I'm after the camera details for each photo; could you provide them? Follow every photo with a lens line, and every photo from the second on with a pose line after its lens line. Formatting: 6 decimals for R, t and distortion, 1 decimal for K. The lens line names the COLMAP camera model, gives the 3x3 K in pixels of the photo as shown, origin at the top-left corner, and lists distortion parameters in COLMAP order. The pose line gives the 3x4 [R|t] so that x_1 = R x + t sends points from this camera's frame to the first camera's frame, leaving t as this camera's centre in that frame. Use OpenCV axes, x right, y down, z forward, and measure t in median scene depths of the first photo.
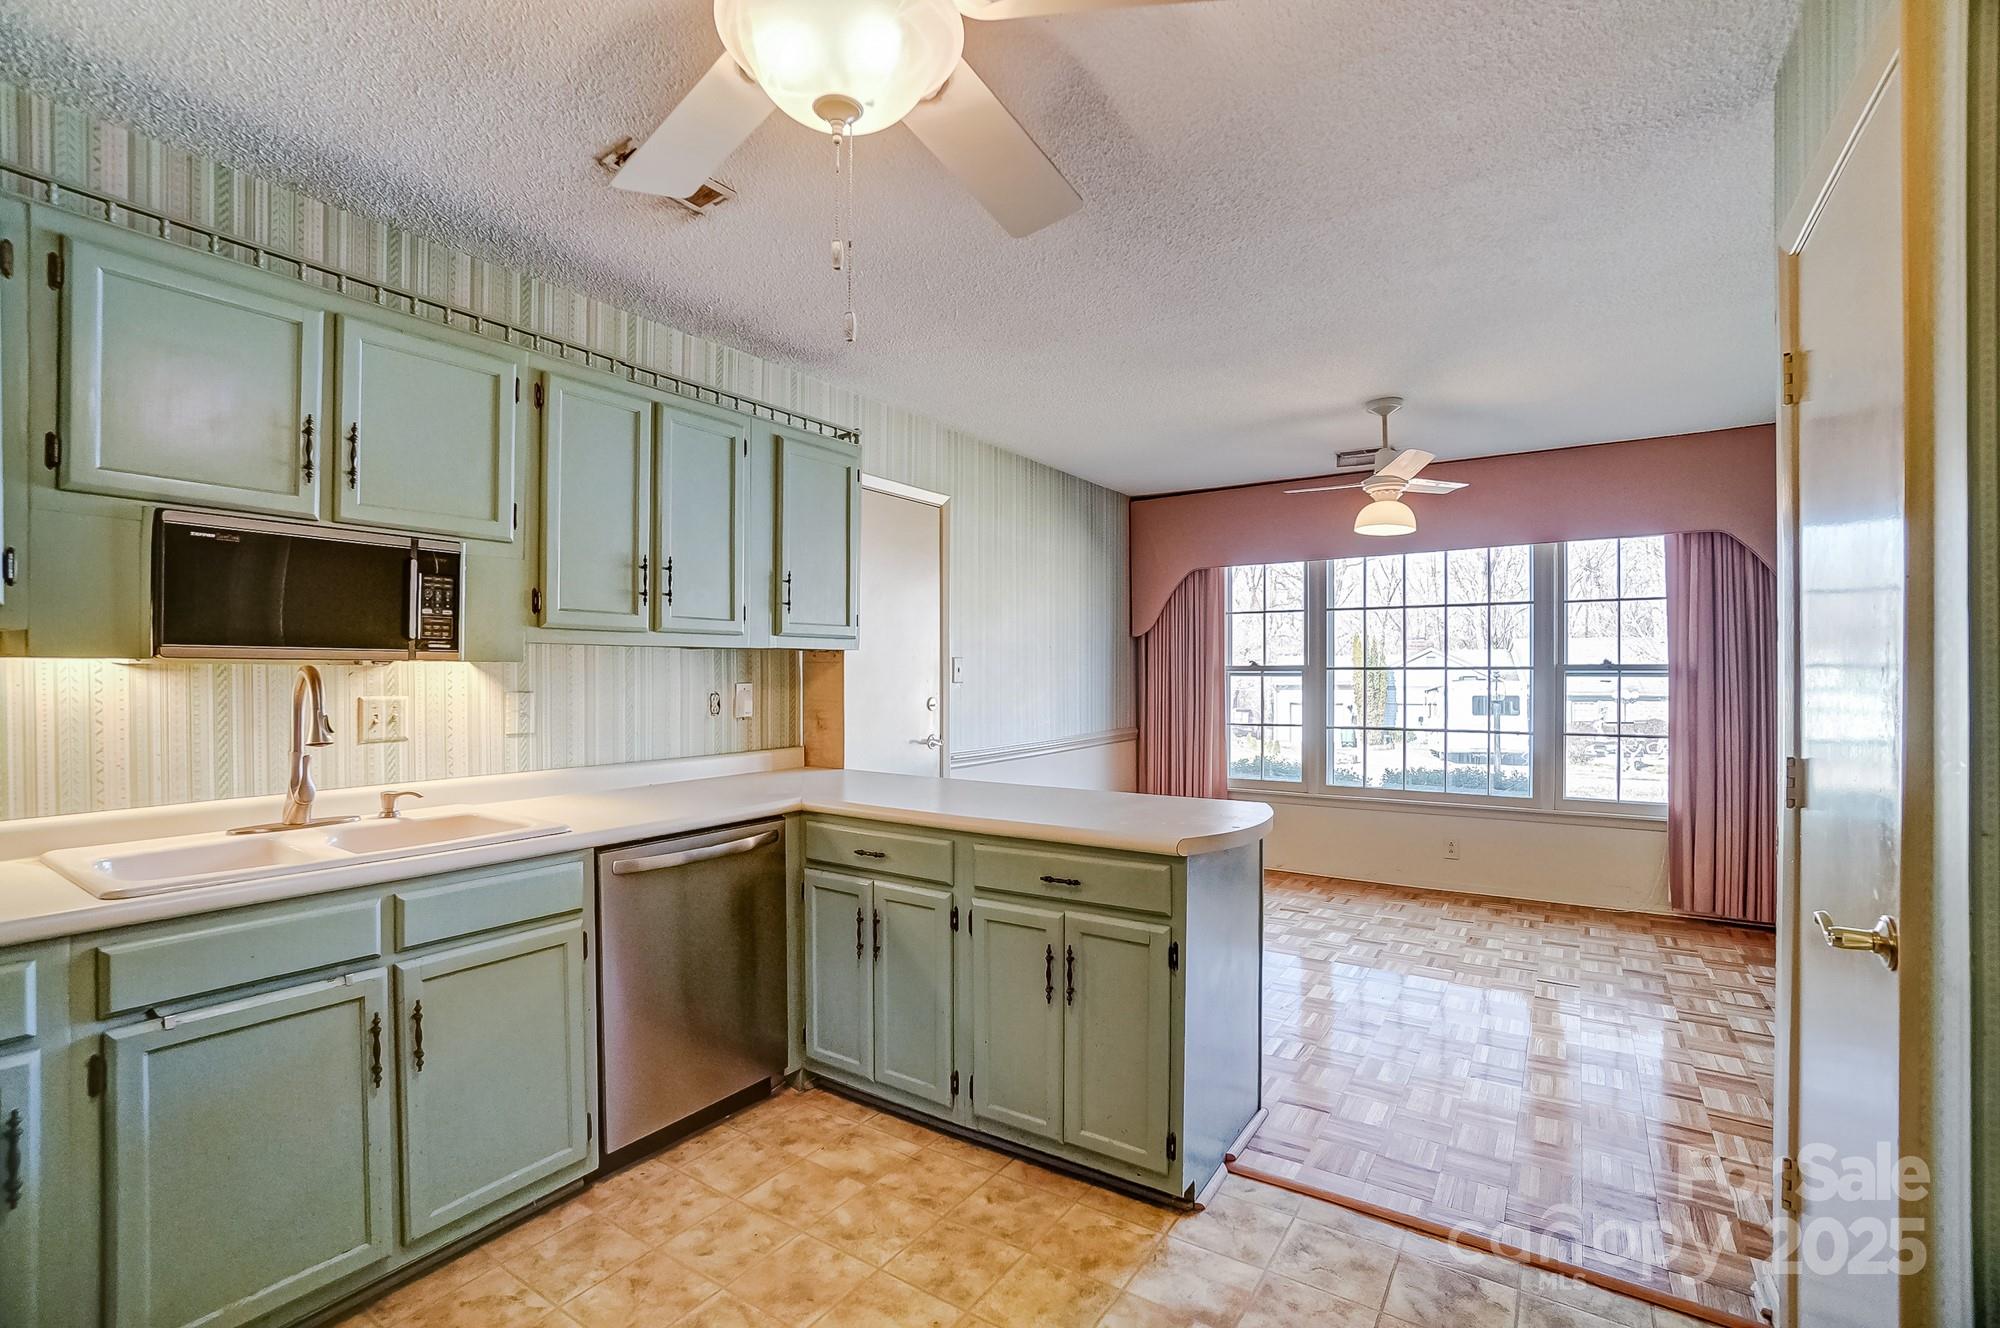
lens RADIAL K [[918.3, 0, 1076.2], [0, 918.3, 669.5], [0, 0, 1]] dist [-0.004357, 0.000401]
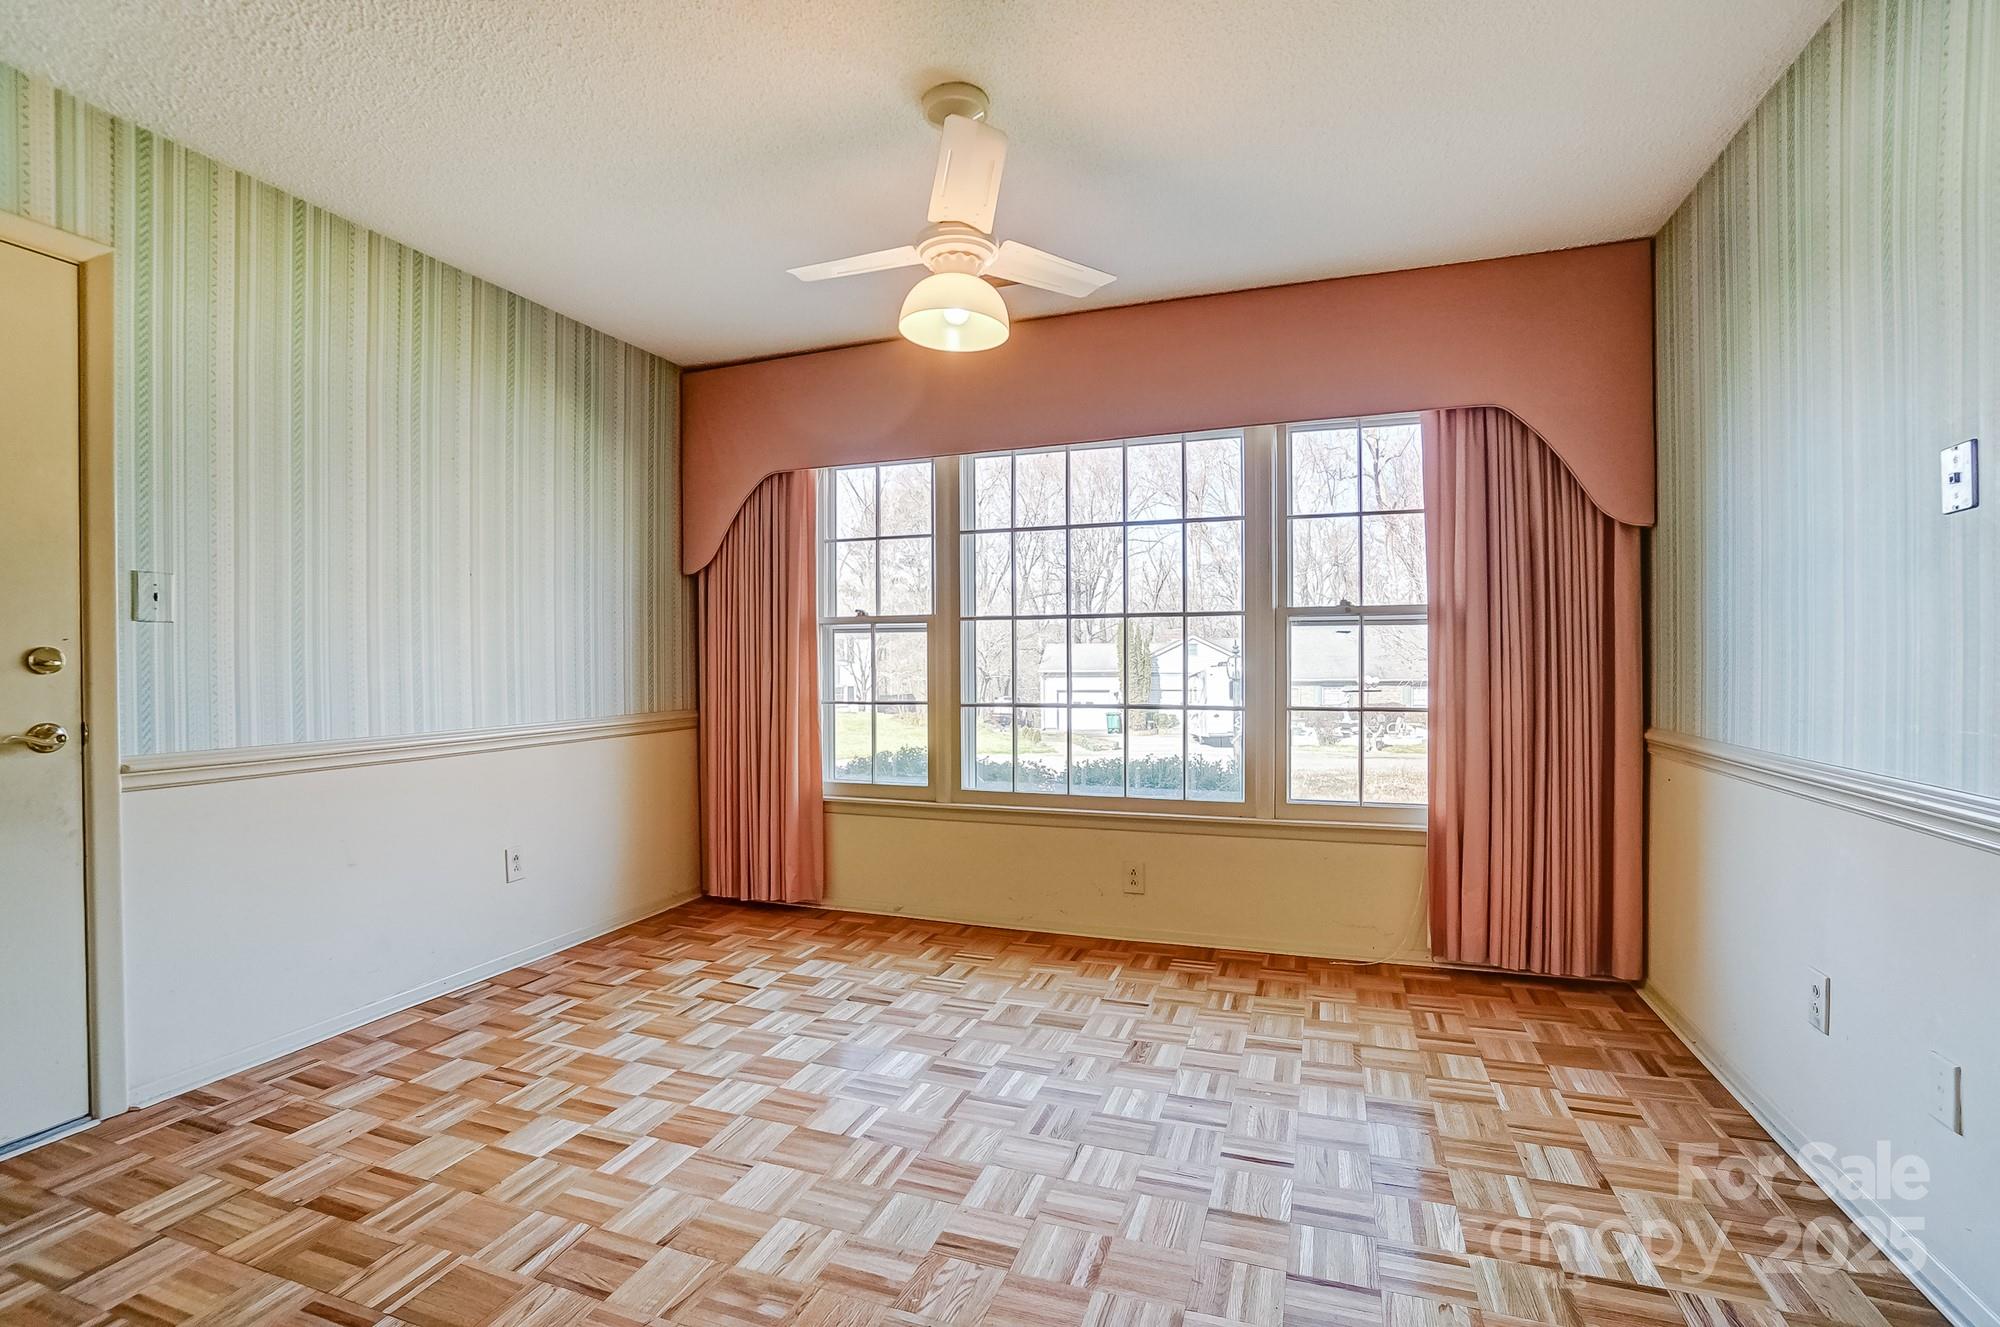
lens RADIAL K [[895.7, 0, 989.3], [0, 895.7, 659.5], [0, 0, 1]] dist [-0.053477, 0.019367]
pose [[0.990608, -0.005424, 0.136627, 0.230414], [0.005580, 0.999984, -0.000758, 0.034730], [-0.136620, 0.001514, 0.990622, 0.388519]]
